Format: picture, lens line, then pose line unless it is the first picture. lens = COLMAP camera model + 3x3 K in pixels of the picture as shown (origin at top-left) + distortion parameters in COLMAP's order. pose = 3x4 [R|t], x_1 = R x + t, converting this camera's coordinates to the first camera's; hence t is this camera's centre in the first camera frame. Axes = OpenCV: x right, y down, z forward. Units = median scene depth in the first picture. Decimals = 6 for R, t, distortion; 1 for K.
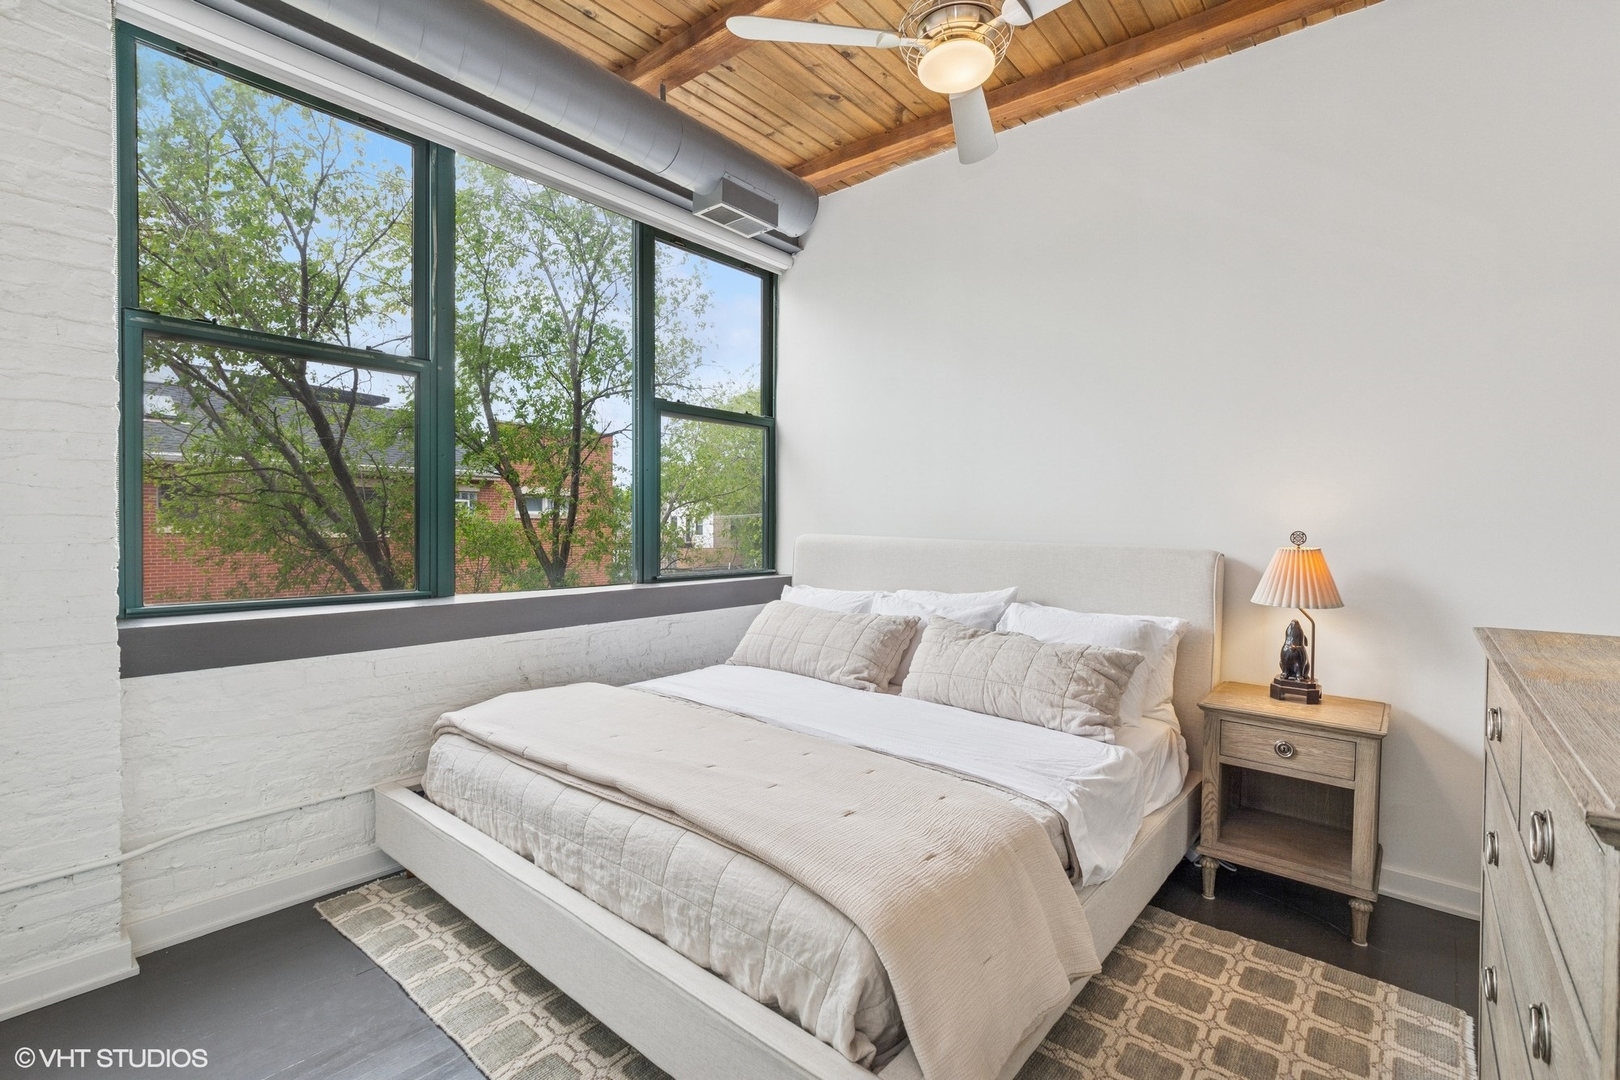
lens RADIAL K [[729.8, 0, 821.2], [0, 729.8, 541.4], [0, 0, 1]] dist [-0.000894, -0.001207]
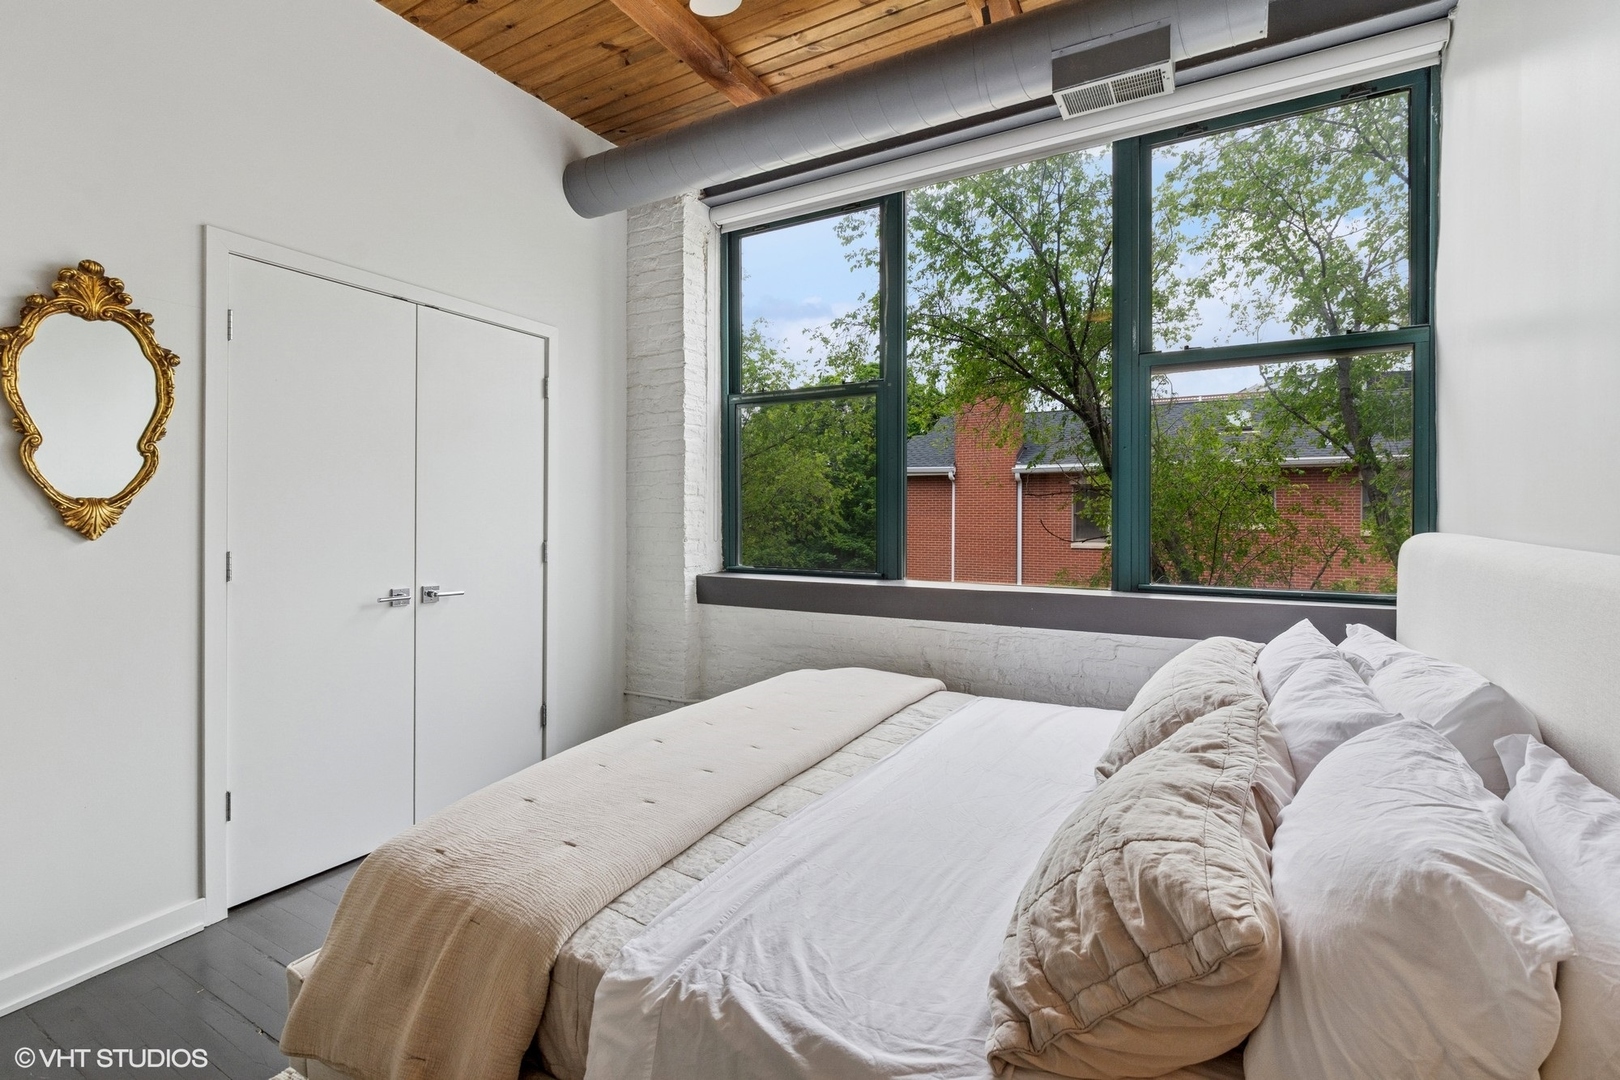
lens RADIAL K [[729.8, 0, 818.1], [0, 729.8, 528.2], [0, 0, 1]] dist [-0.000894, -0.001207]
pose [[0.190314, 0.001030, -0.981723, 0.587414], [-0.030662, 0.999518, -0.004896, 0.004404], [0.981244, 0.031033, 0.190254, 0.651671]]
